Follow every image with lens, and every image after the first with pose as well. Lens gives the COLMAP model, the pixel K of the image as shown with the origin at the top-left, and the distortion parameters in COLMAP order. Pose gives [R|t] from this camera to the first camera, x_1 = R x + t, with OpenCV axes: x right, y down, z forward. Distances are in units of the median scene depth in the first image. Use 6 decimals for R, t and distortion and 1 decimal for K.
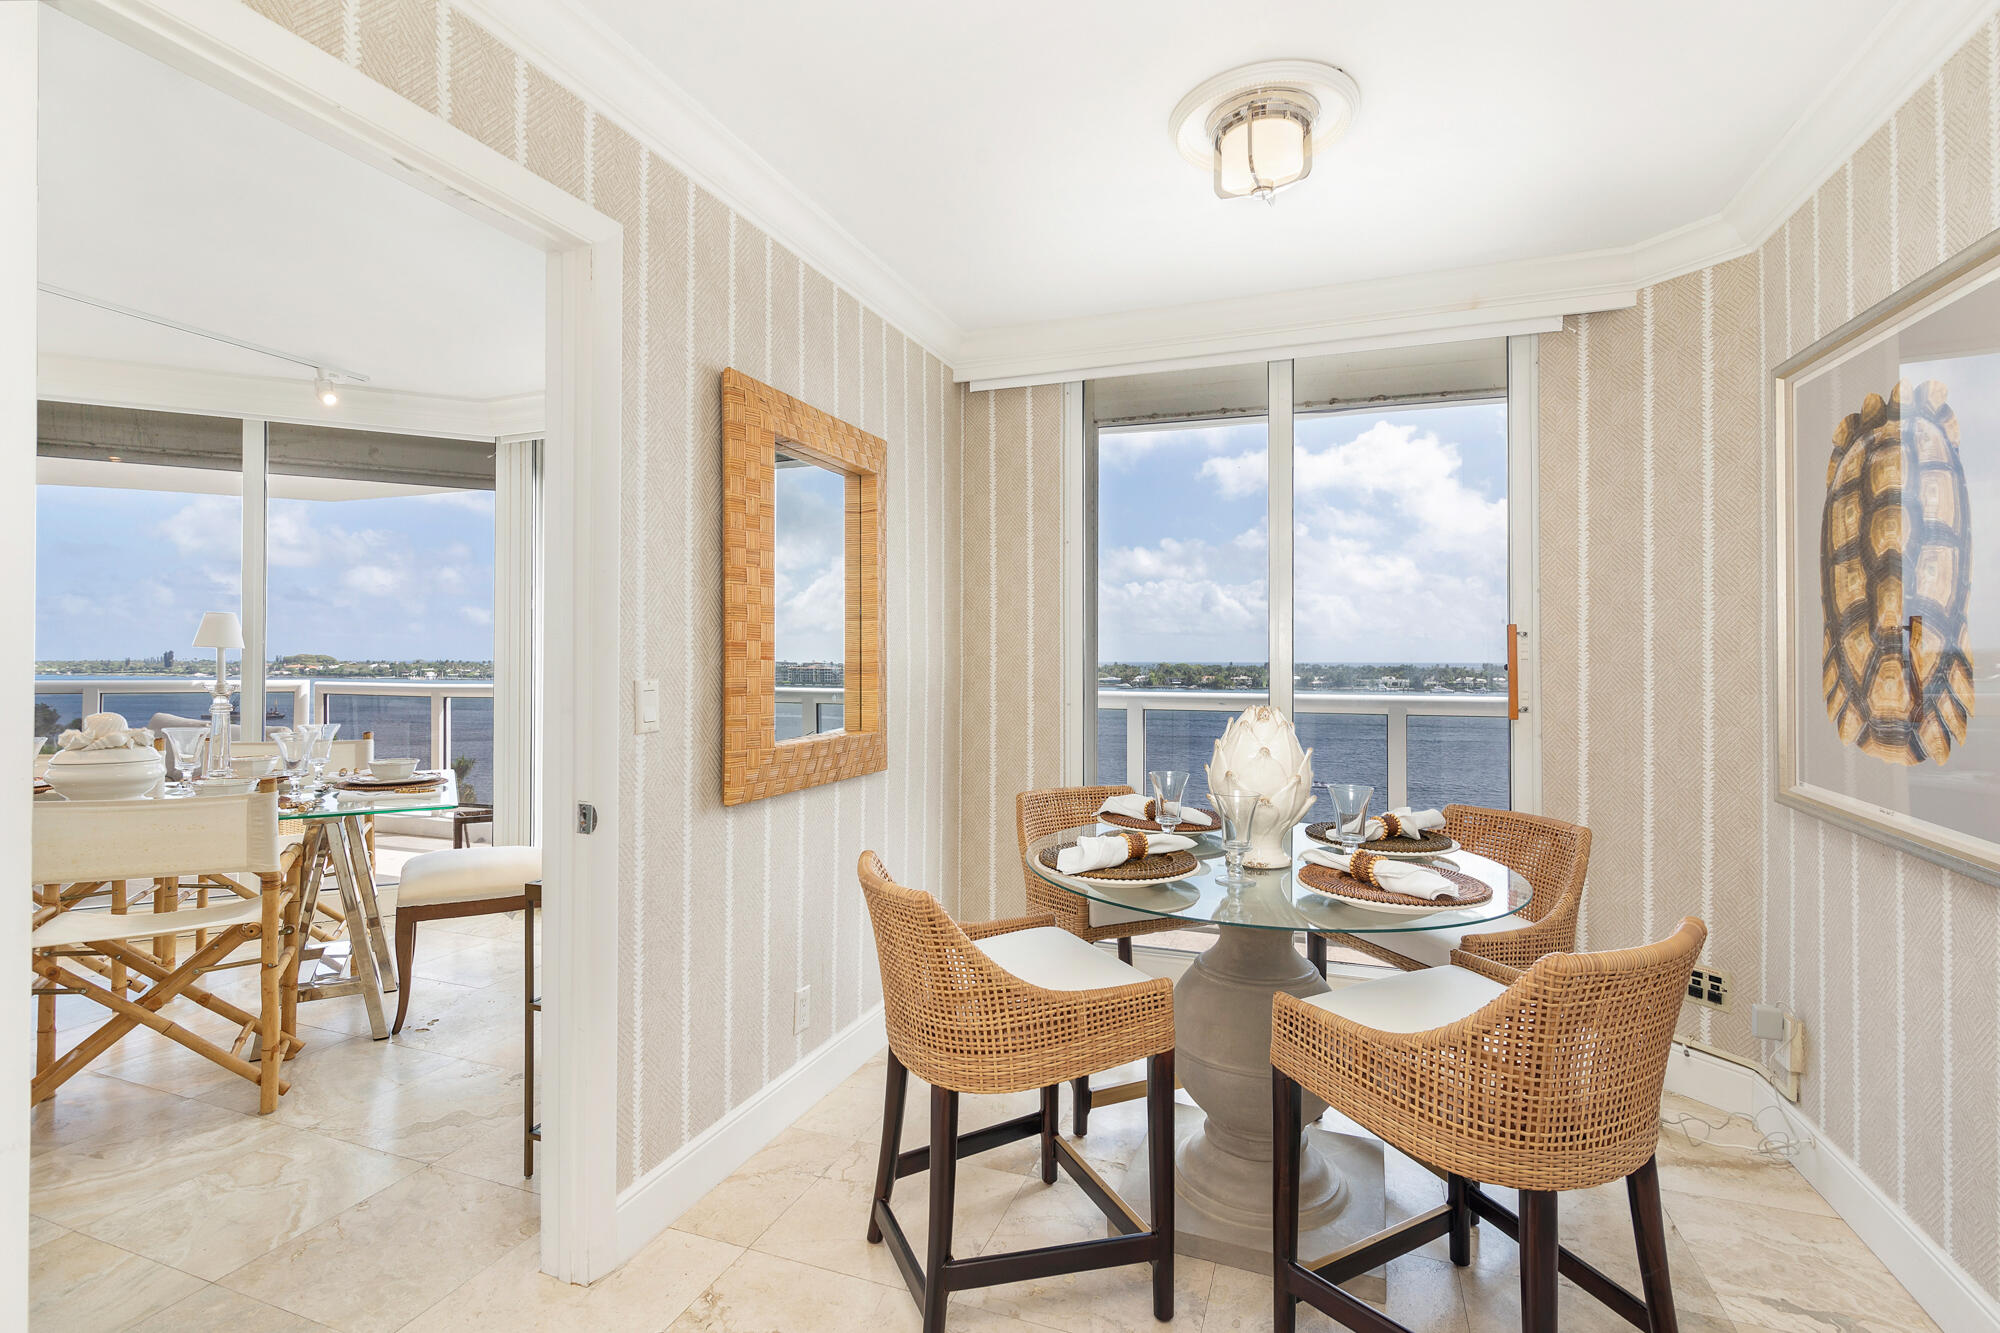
lens RADIAL K [[922.2, 0, 1003.3], [0, 922.2, 654.4], [0, 0, 1]] dist [0.001207, -0.001090]
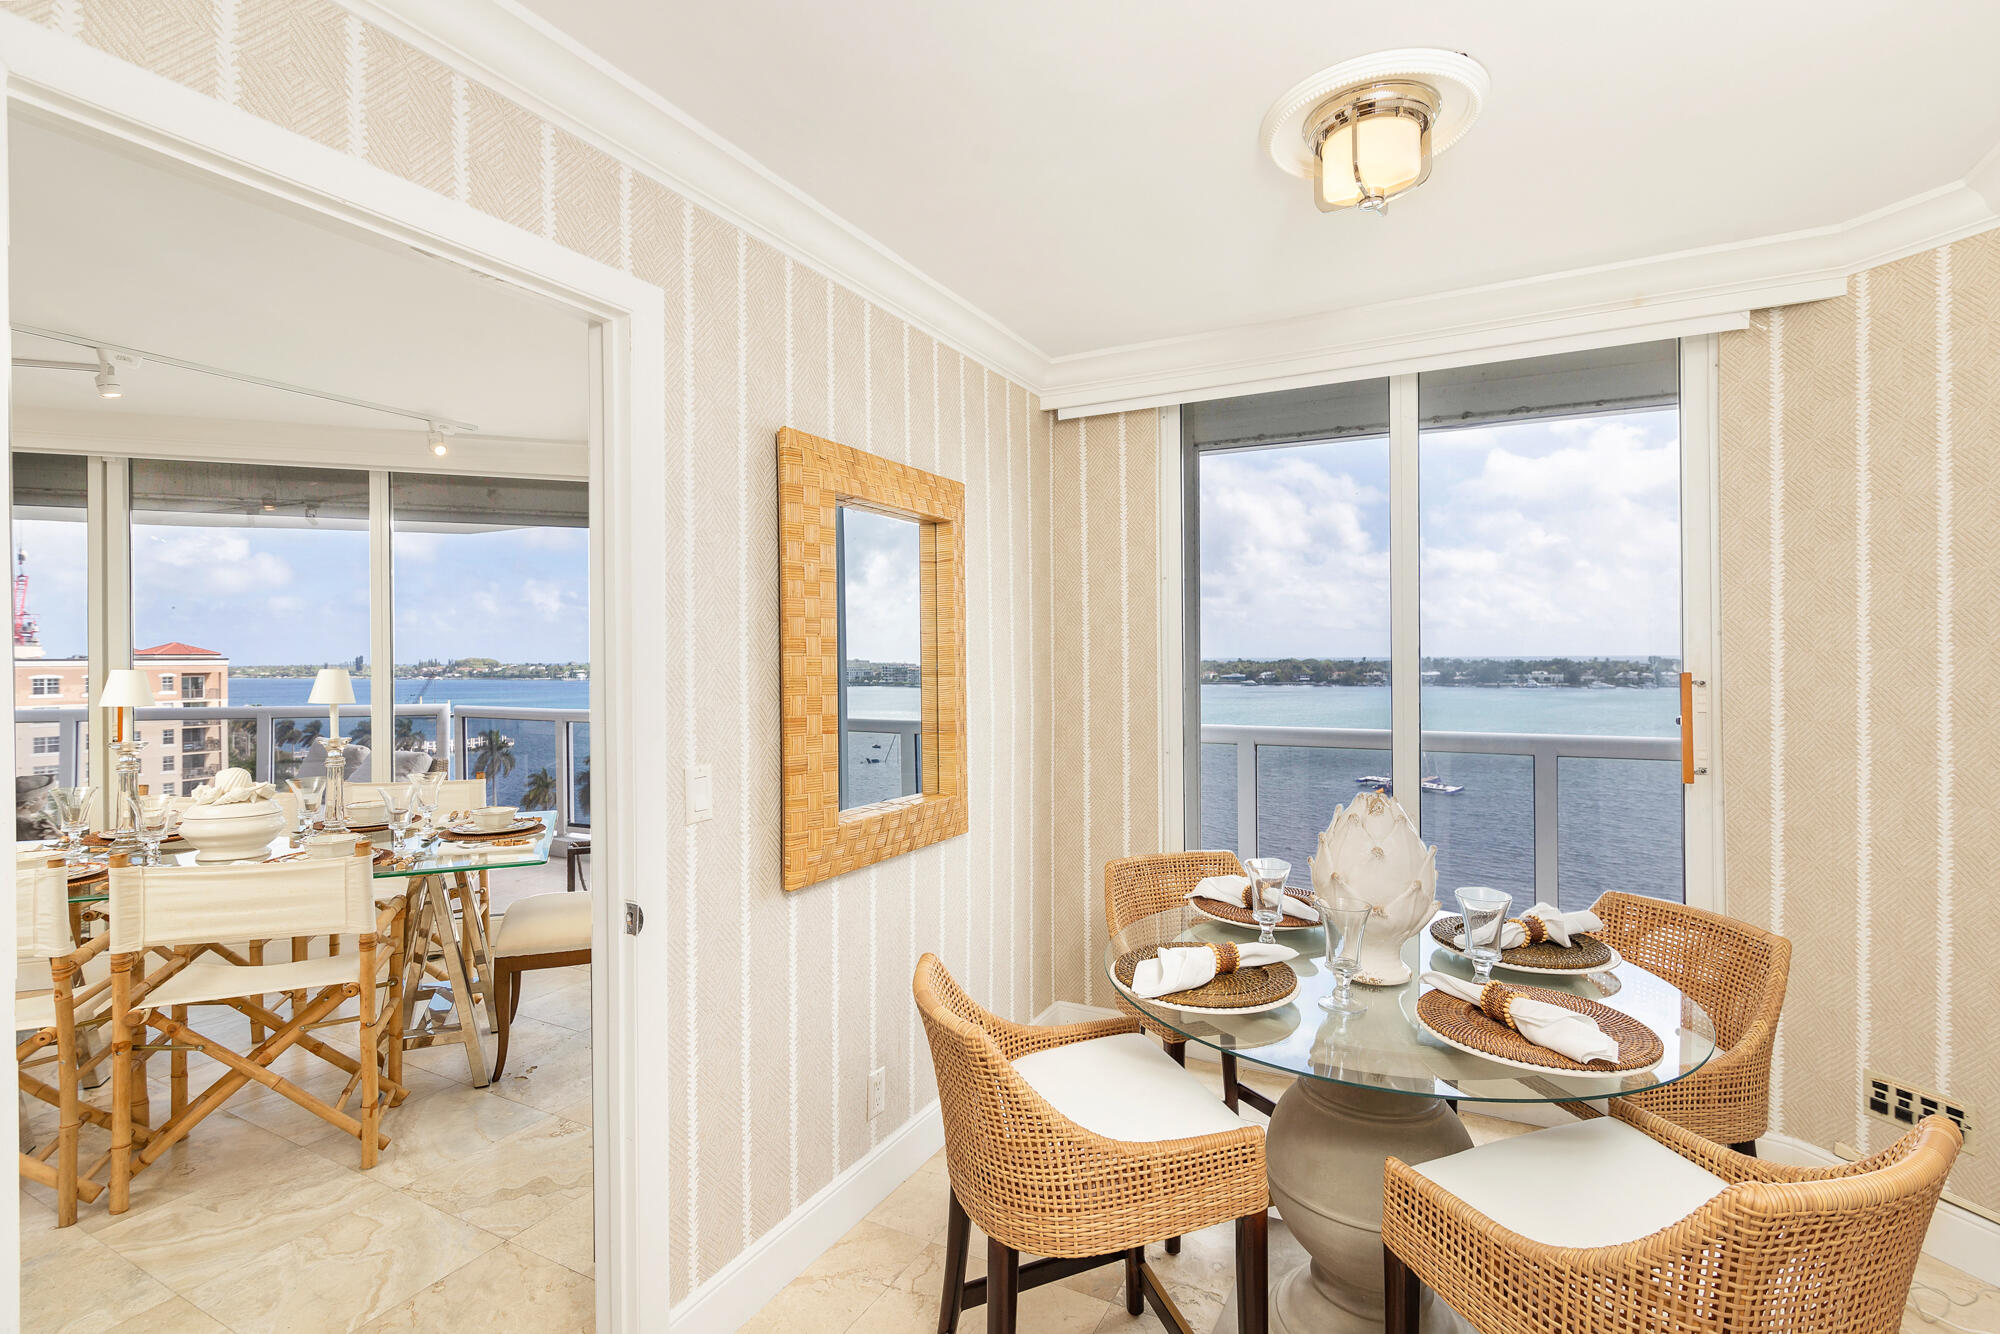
lens RADIAL K [[927.8, 0, 1004.3], [0, 927.8, 661.0], [0, 0, 1]] dist [0.000231, -0.000392]
pose [[0.991819, -0.008499, -0.127366, 0.040153], [0.009750, 0.999910, 0.009196, -0.071120], [0.127276, -0.010363, 0.991813, 0.077801]]
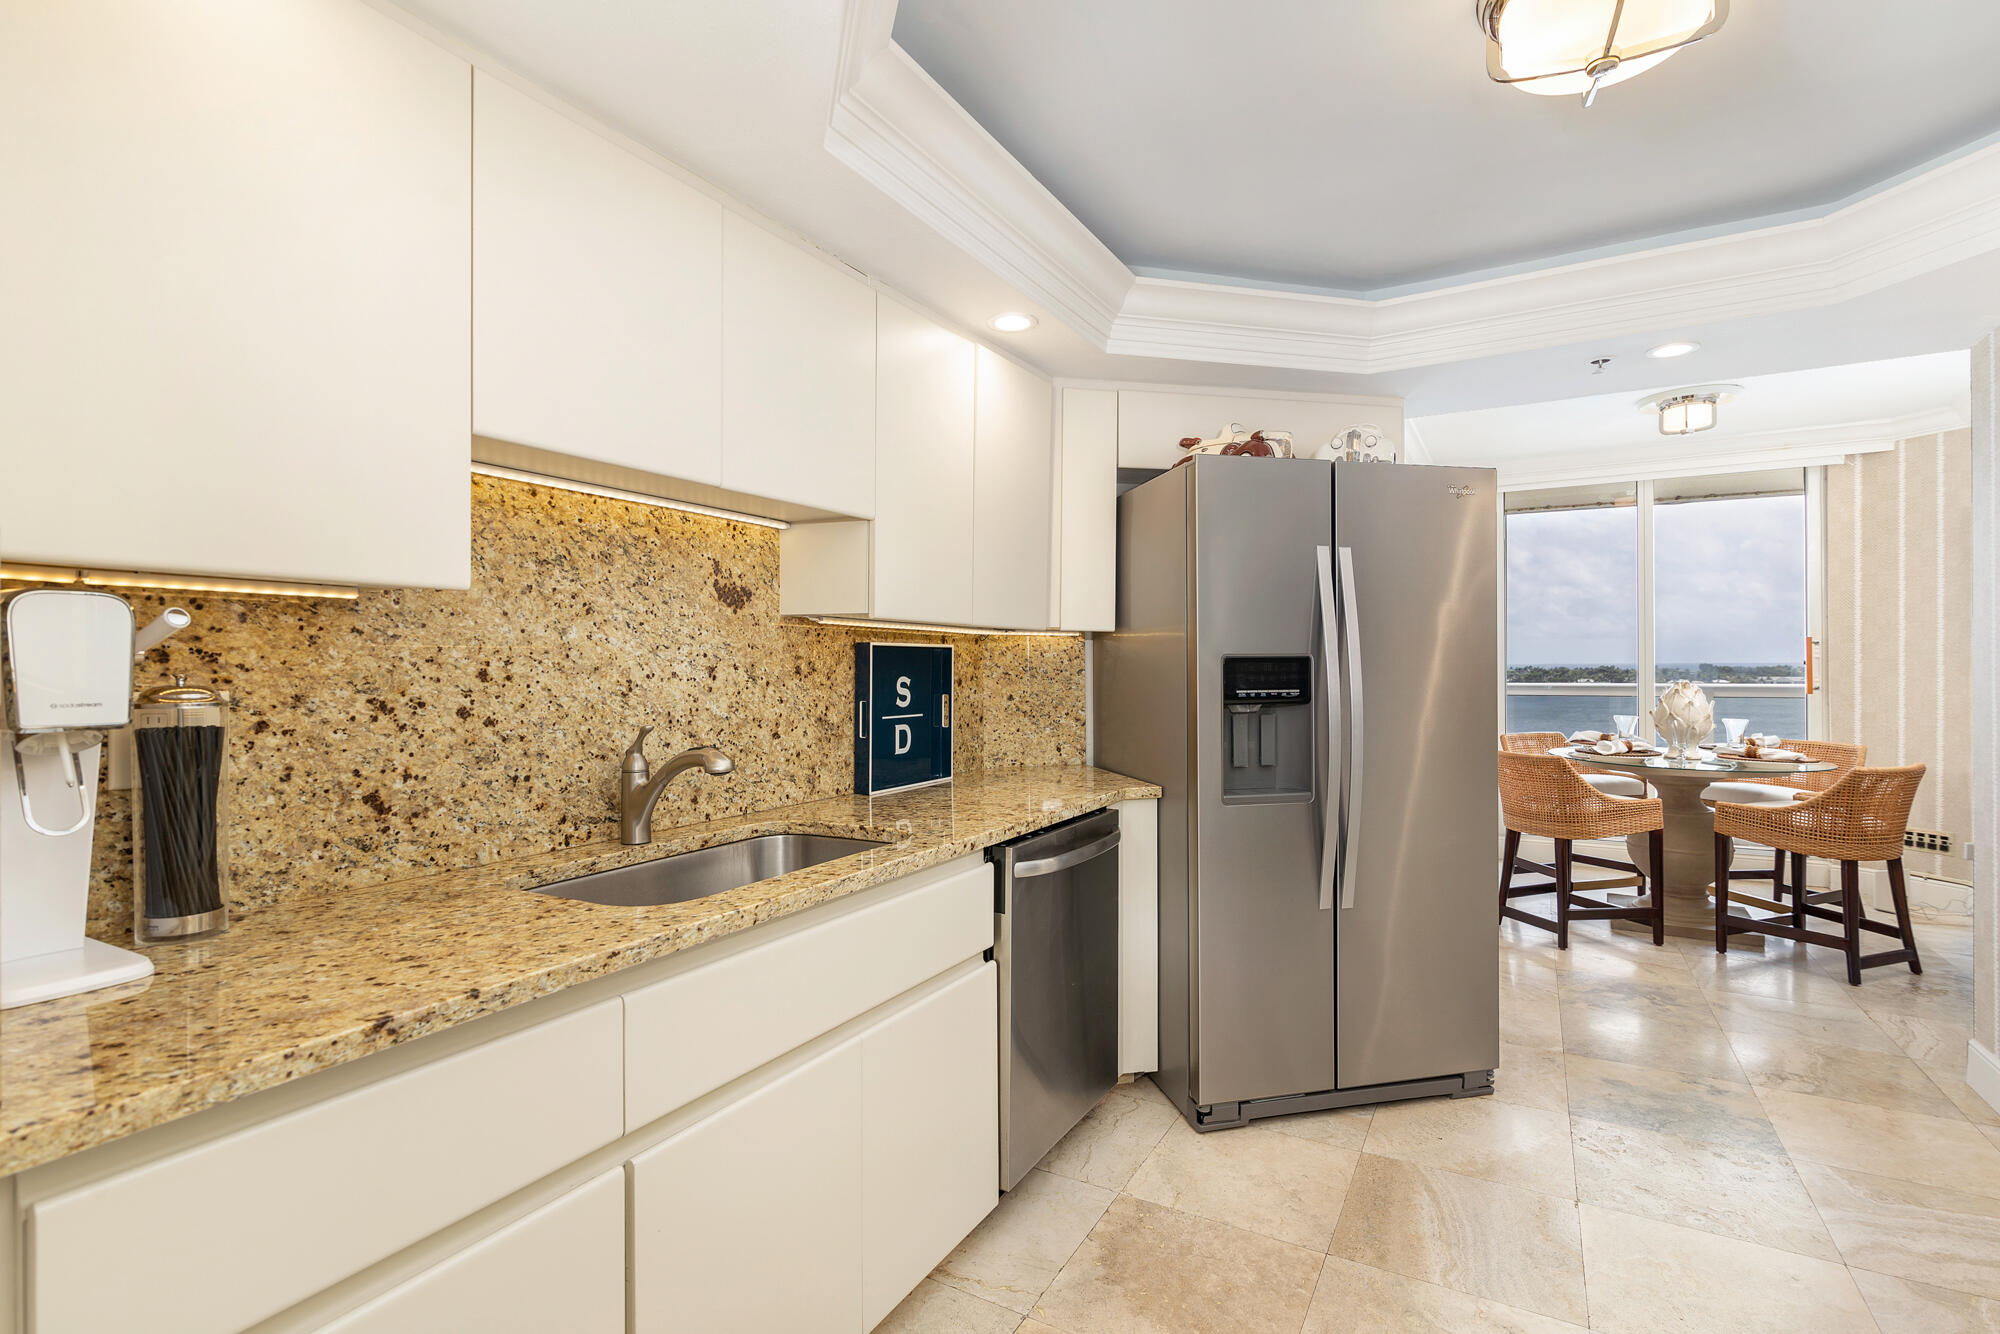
lens RADIAL K [[931.1, 0, 1003.7], [0, 931.1, 671.2], [0, 0, 1]] dist [0.002597, -0.000863]
pose [[0.986685, -0.007795, -0.162458, -0.757742], [0.009846, 0.999882, 0.011823, -0.006352], [0.162346, -0.013265, 0.986645, -1.116466]]
